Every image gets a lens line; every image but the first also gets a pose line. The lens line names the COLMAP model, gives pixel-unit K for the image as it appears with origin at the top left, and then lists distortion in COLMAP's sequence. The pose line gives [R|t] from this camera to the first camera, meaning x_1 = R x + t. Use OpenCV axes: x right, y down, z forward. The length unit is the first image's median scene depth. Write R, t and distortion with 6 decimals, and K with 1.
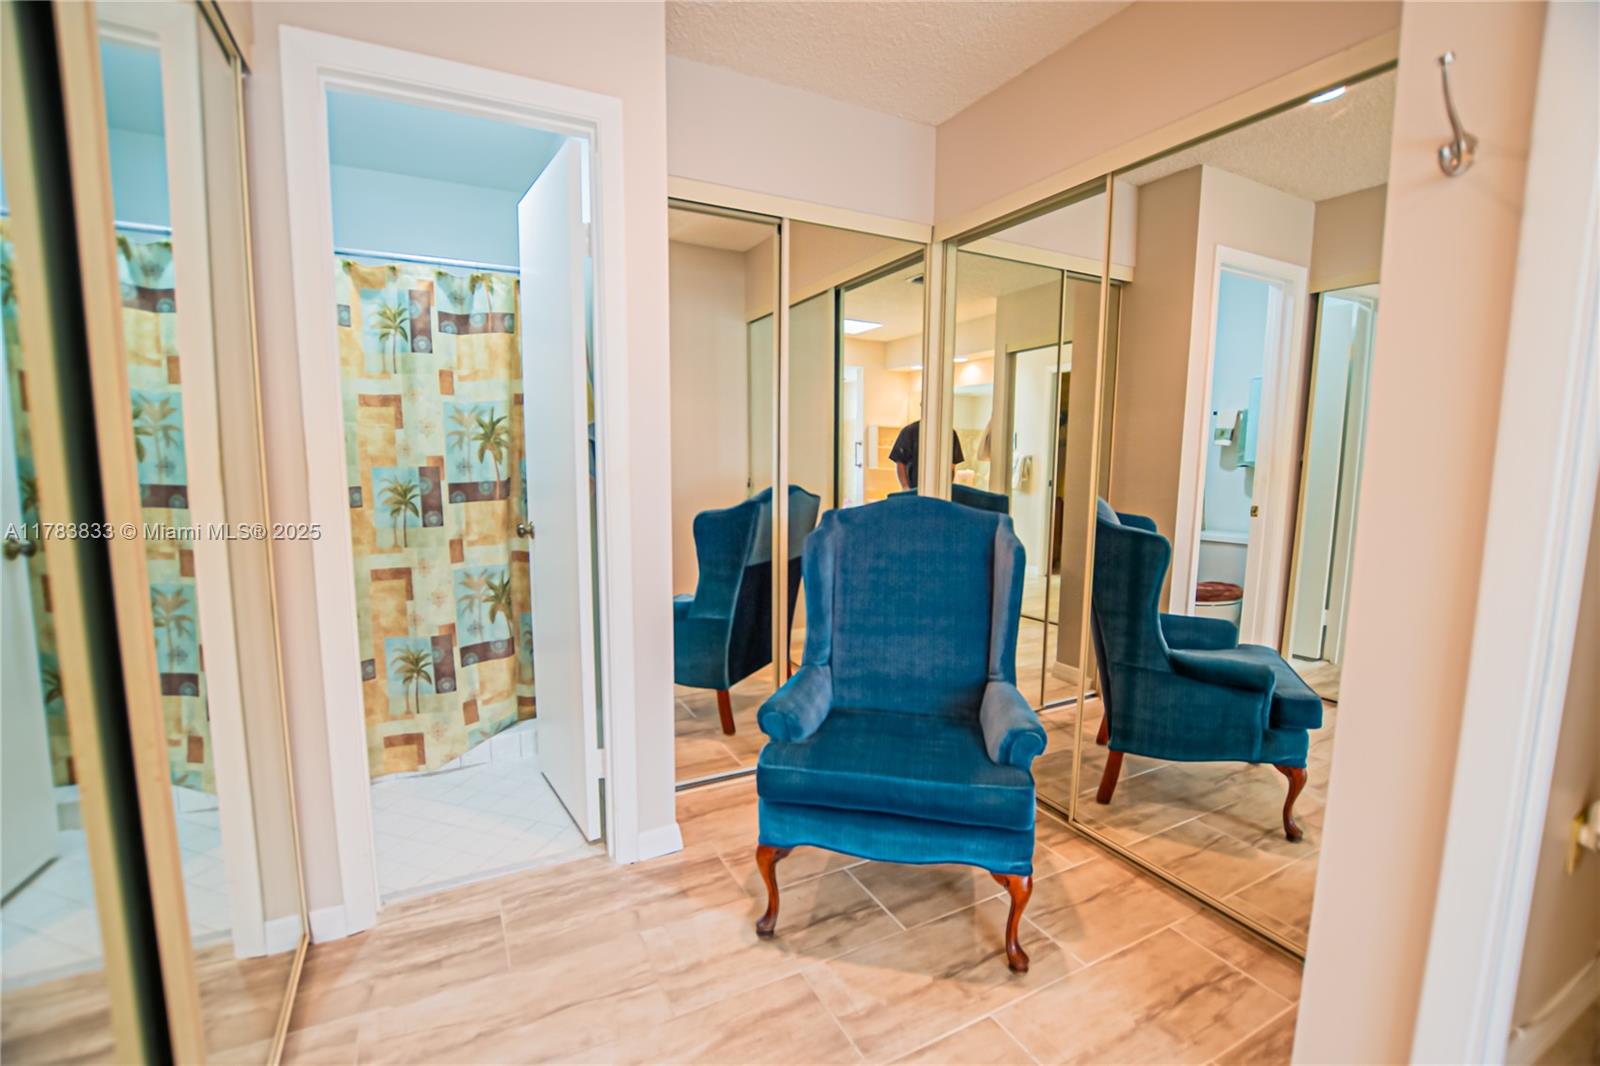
lens RADIAL K [[709.2, 0, 805.9], [0, 709.2, 540.3], [0, 0, 1]] dist [-0.023111, -0.000902]
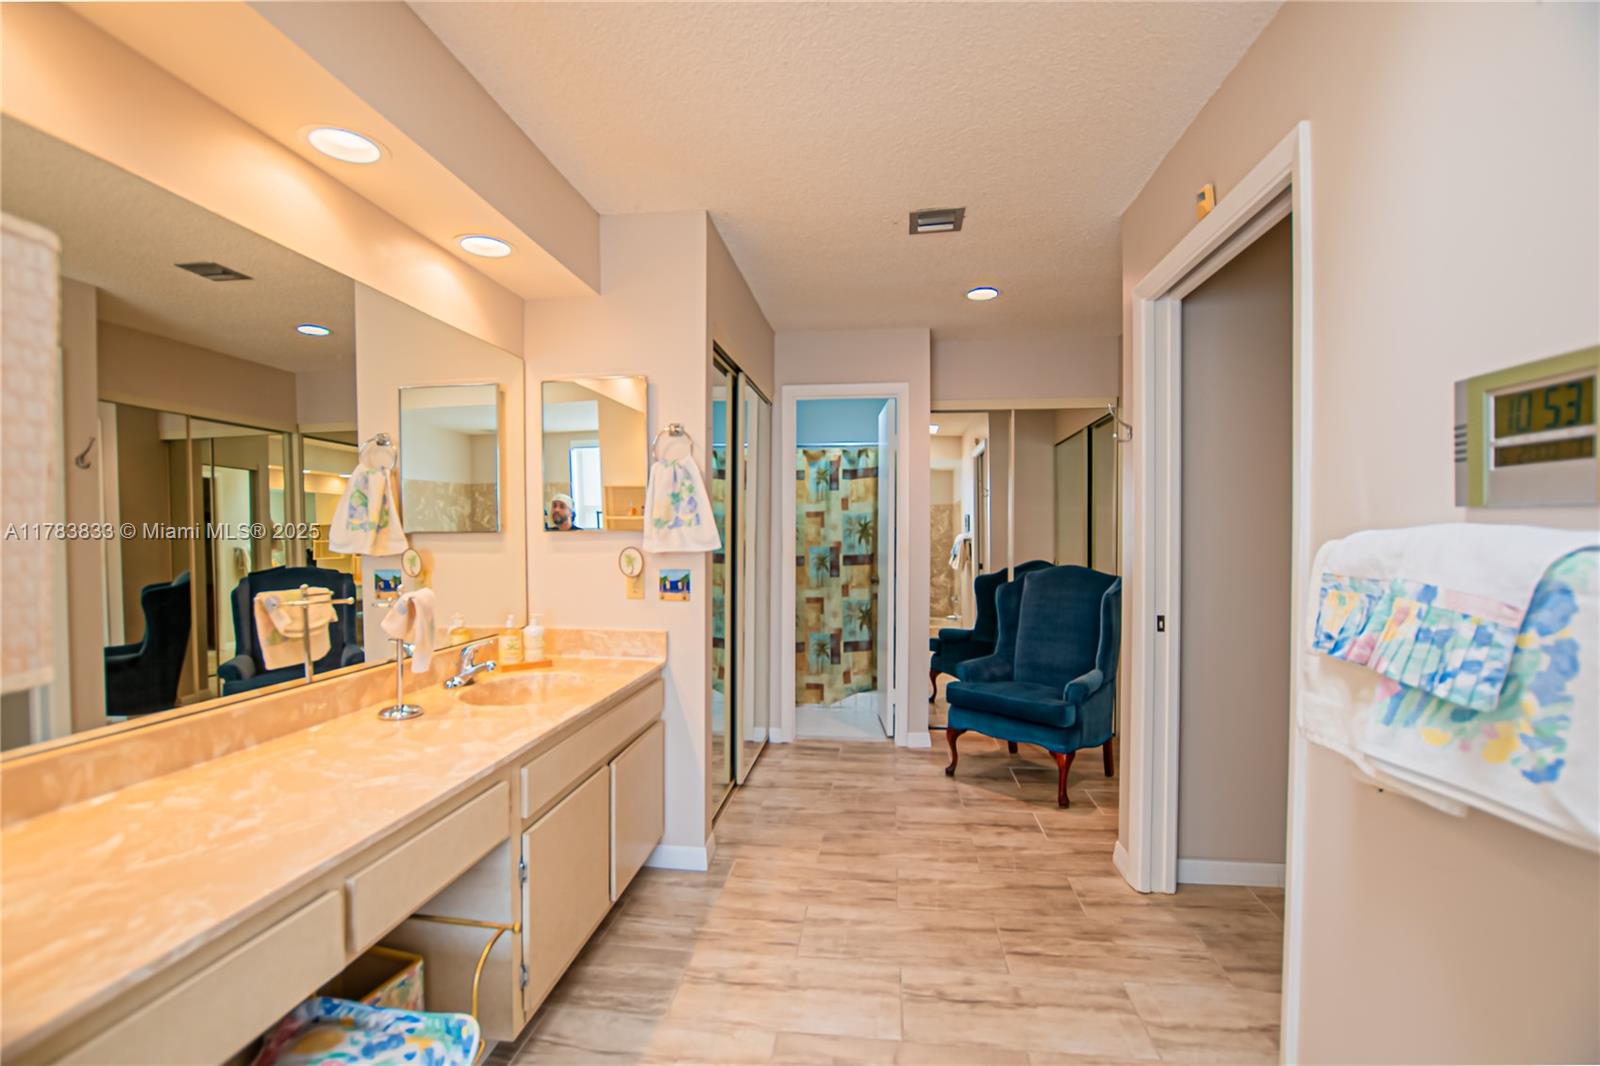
lens RADIAL K [[709.2, 0, 798.5], [0, 709.2, 538.5], [0, 0, 1]] dist [-0.023111, -0.000902]
pose [[0.824112, -0.001777, -0.566424, 0.505187], [-0.066089, 0.992863, -0.099271, 0.076172], [0.562558, 0.119245, 0.818113, -0.682402]]
